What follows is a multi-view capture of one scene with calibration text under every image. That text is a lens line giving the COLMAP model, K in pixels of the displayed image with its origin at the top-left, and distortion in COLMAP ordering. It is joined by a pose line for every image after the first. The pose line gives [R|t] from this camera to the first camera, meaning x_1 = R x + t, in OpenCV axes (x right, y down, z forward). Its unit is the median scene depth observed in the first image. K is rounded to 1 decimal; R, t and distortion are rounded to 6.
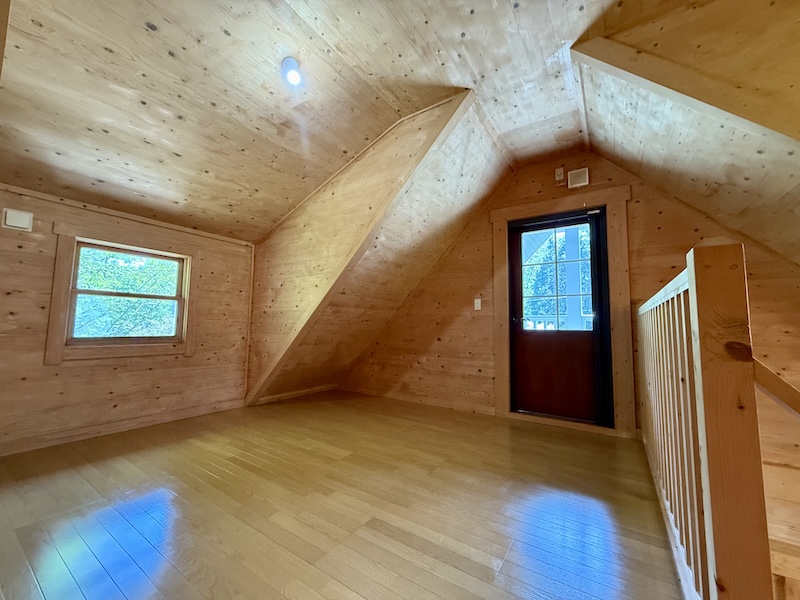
lens RADIAL K [[318.3, 0, 398.1], [0, 318.3, 297.9], [0, 0, 1]] dist [0.000078, 0.000002]
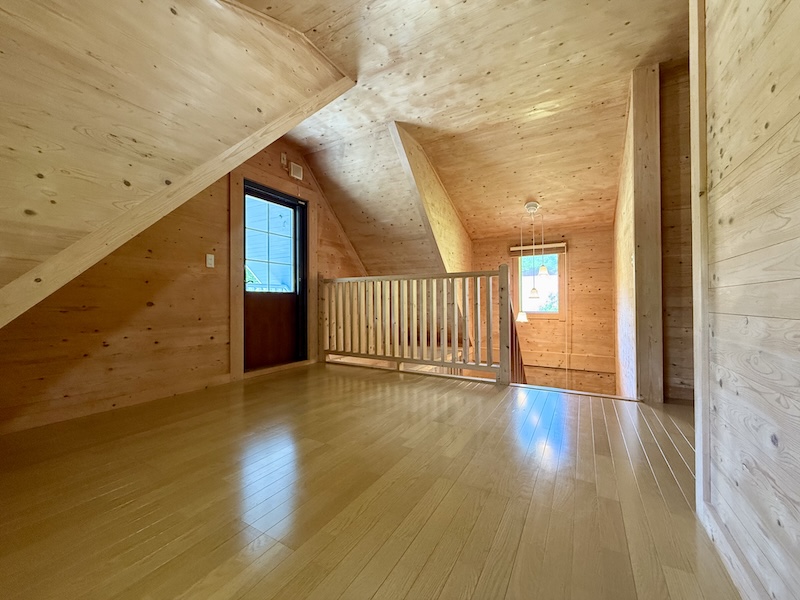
lens RADIAL K [[318.3, 0, 398.1], [0, 318.3, 297.9], [0, 0, 1]] dist [0.000078, 0.000002]
pose [[-0.058449, -0.003820, 0.998283, -0.703682], [-0.088902, 0.996039, -0.001394, 0.085421], [-0.994324, -0.088831, -0.058557, 0.624008]]
